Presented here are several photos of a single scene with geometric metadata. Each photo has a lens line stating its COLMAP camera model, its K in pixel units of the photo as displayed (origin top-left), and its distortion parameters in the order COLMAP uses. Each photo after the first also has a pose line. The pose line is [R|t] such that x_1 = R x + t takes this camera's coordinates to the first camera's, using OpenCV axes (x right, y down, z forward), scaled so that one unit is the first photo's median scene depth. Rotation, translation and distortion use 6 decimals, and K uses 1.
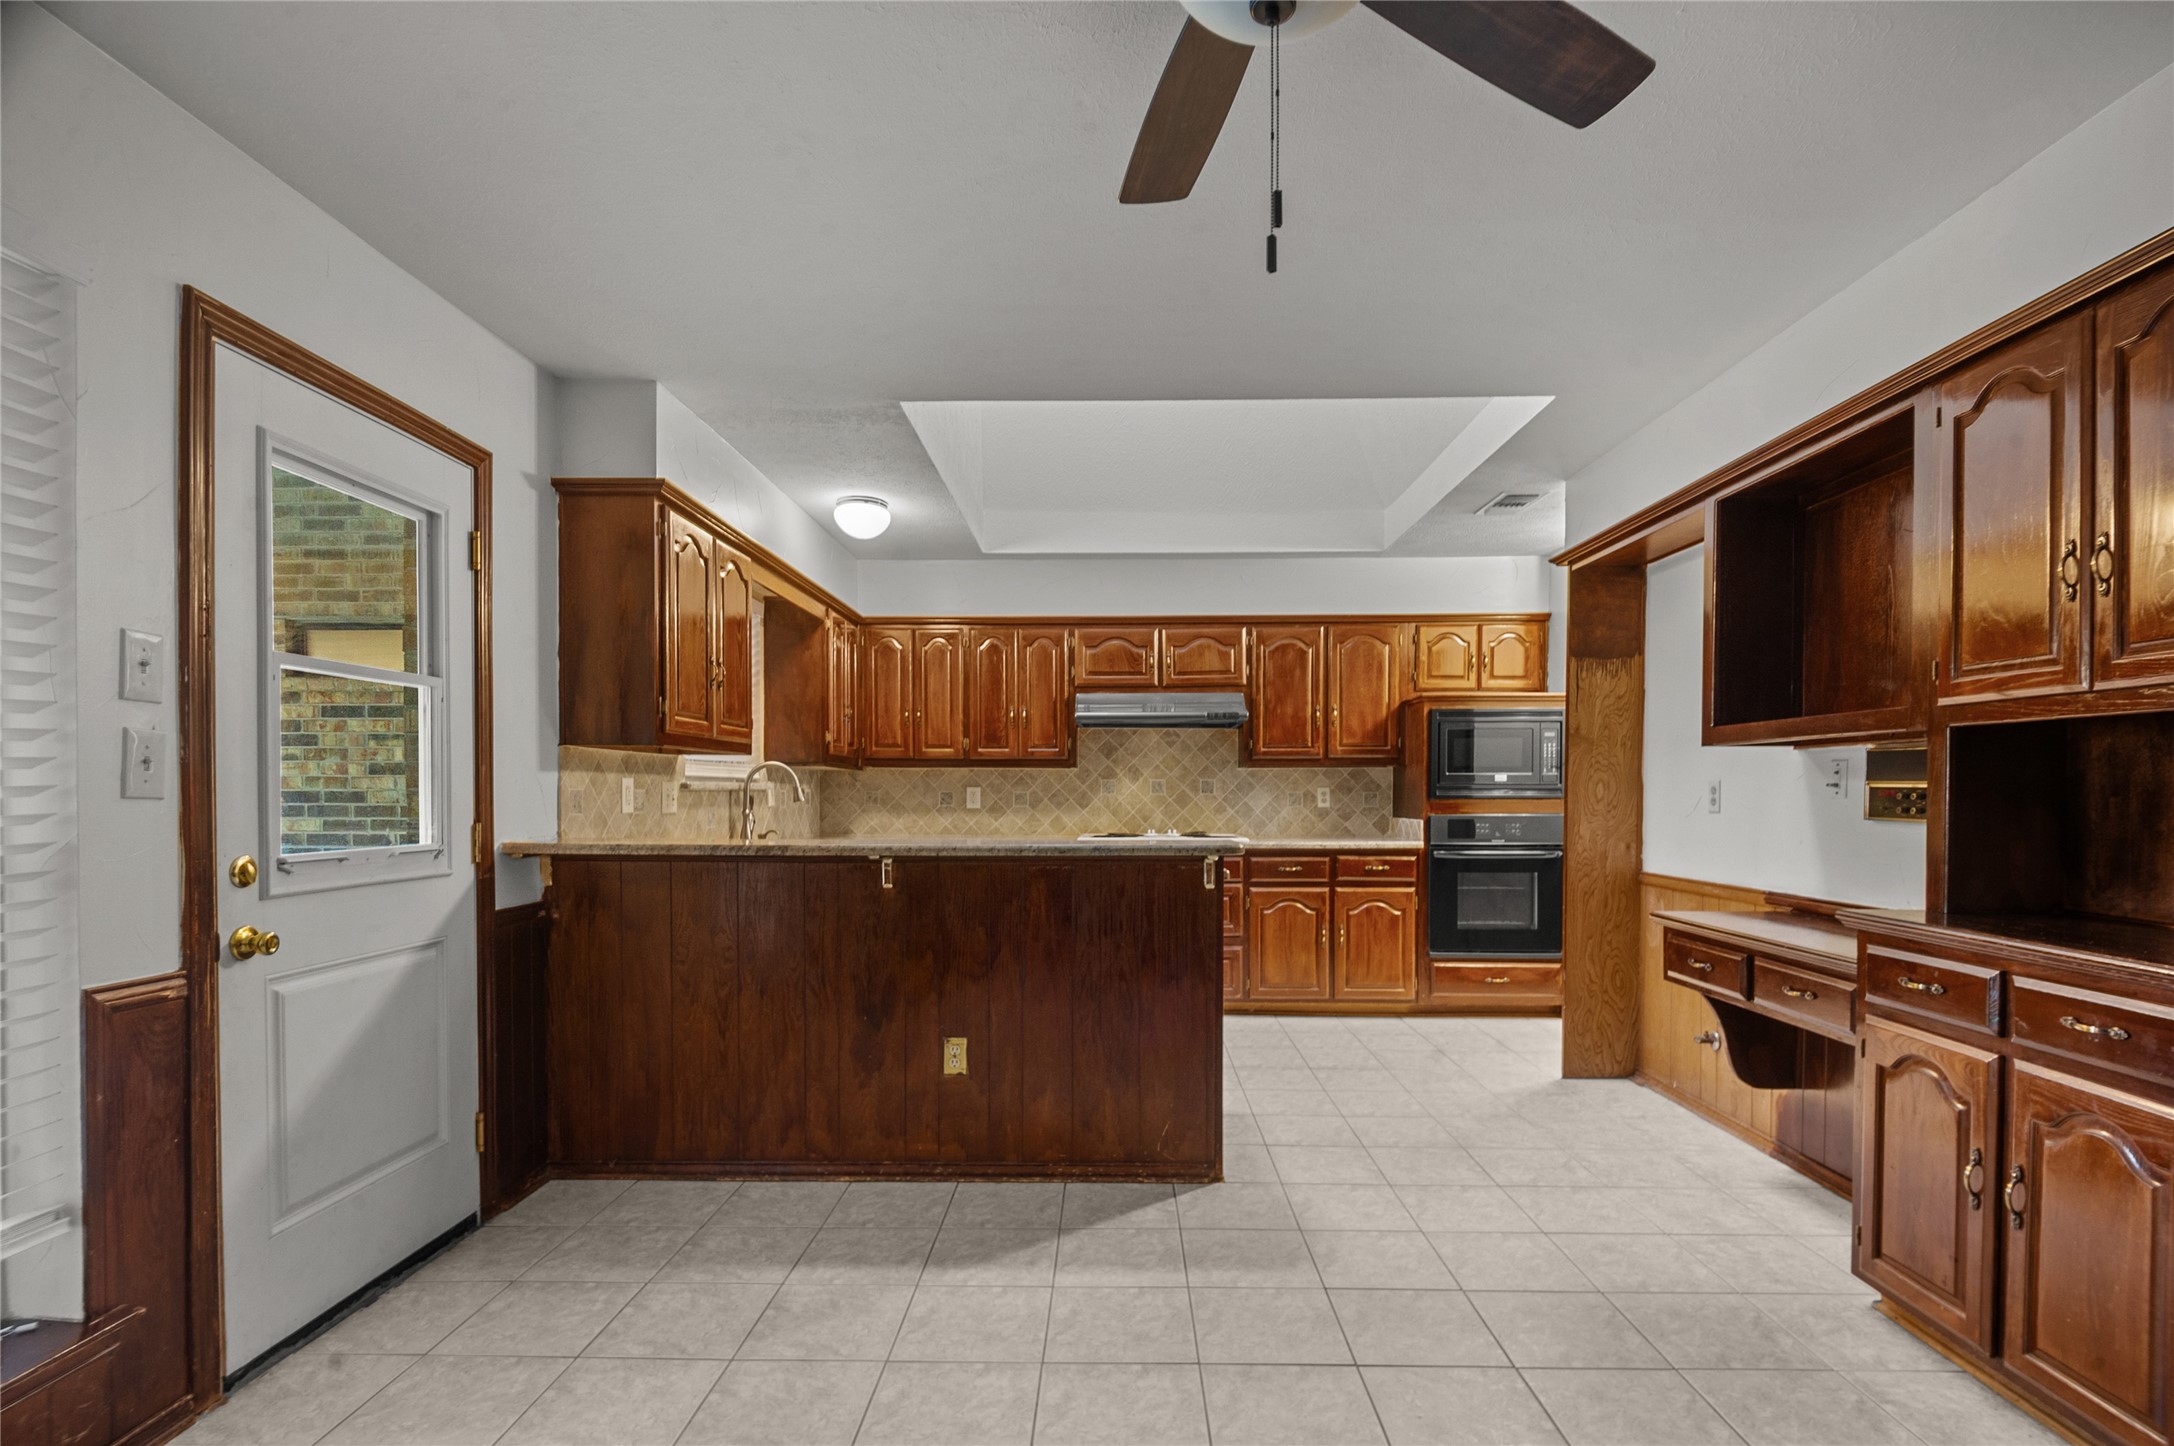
lens RADIAL K [[1043.2, 0, 1093.0], [0, 1043.2, 775.6], [0, 0, 1]] dist [0.000413, -0.000420]
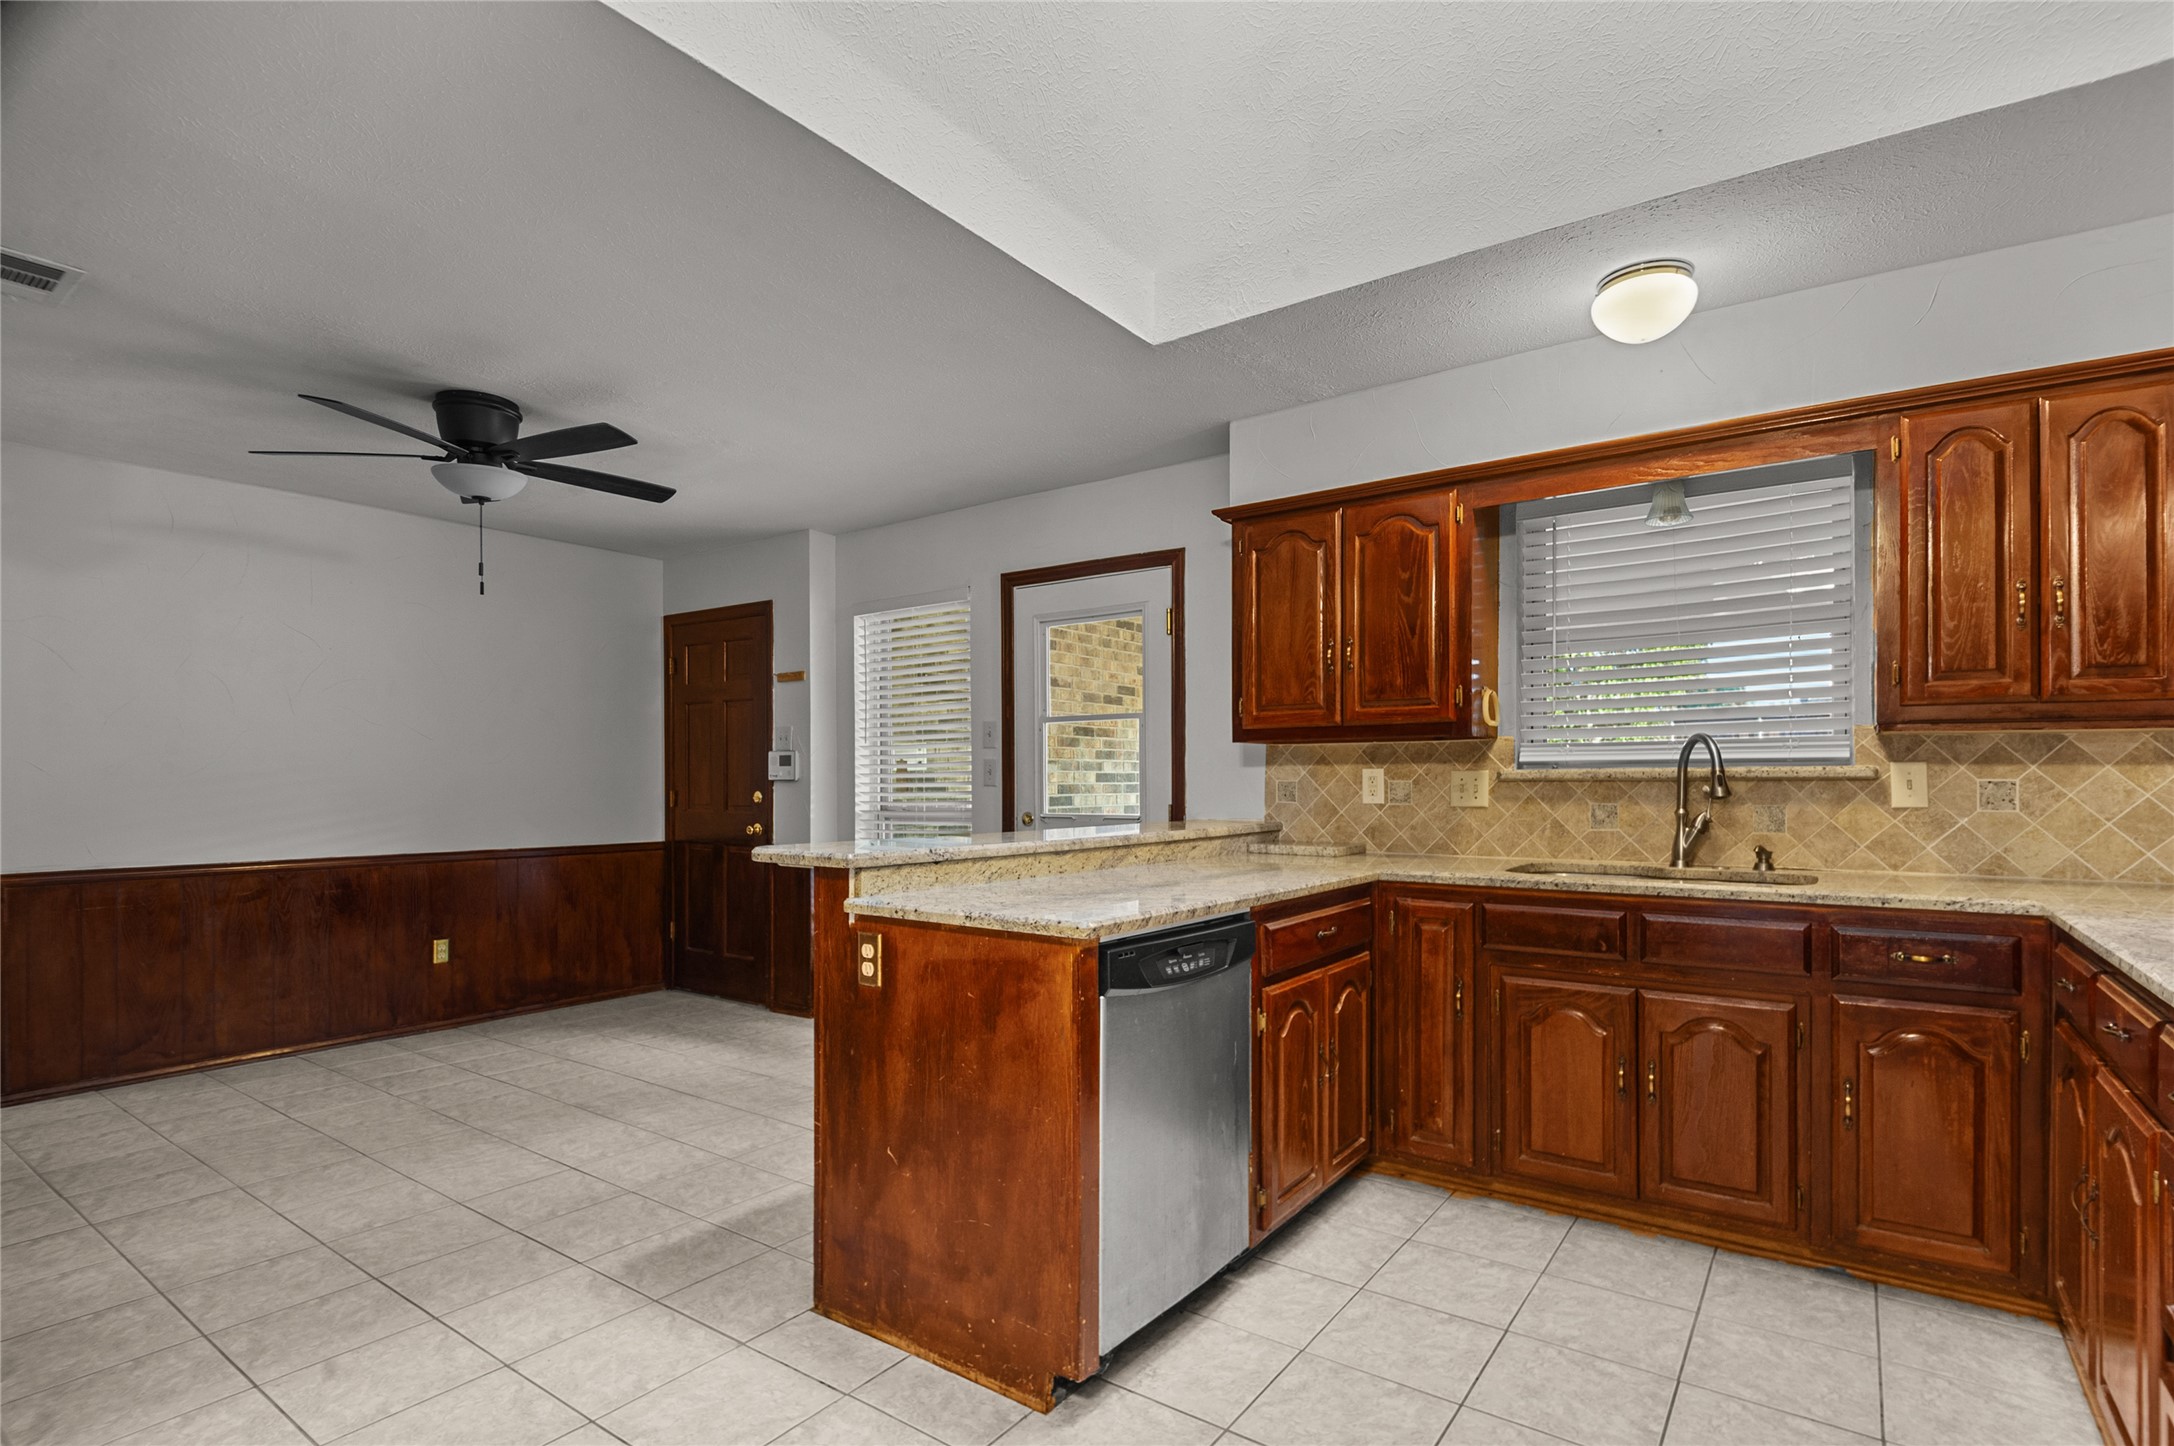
lens RADIAL K [[1043.2, 0, 1112.0], [0, 1043.2, 780.7], [0, 0, 1]] dist [0.000413, -0.000420]
pose [[-0.560485, 0.000906, -0.828164, 0.721765], [0.015426, 0.999837, -0.009347, 0.026023], [0.828021, -0.018014, -0.560407, 1.862850]]
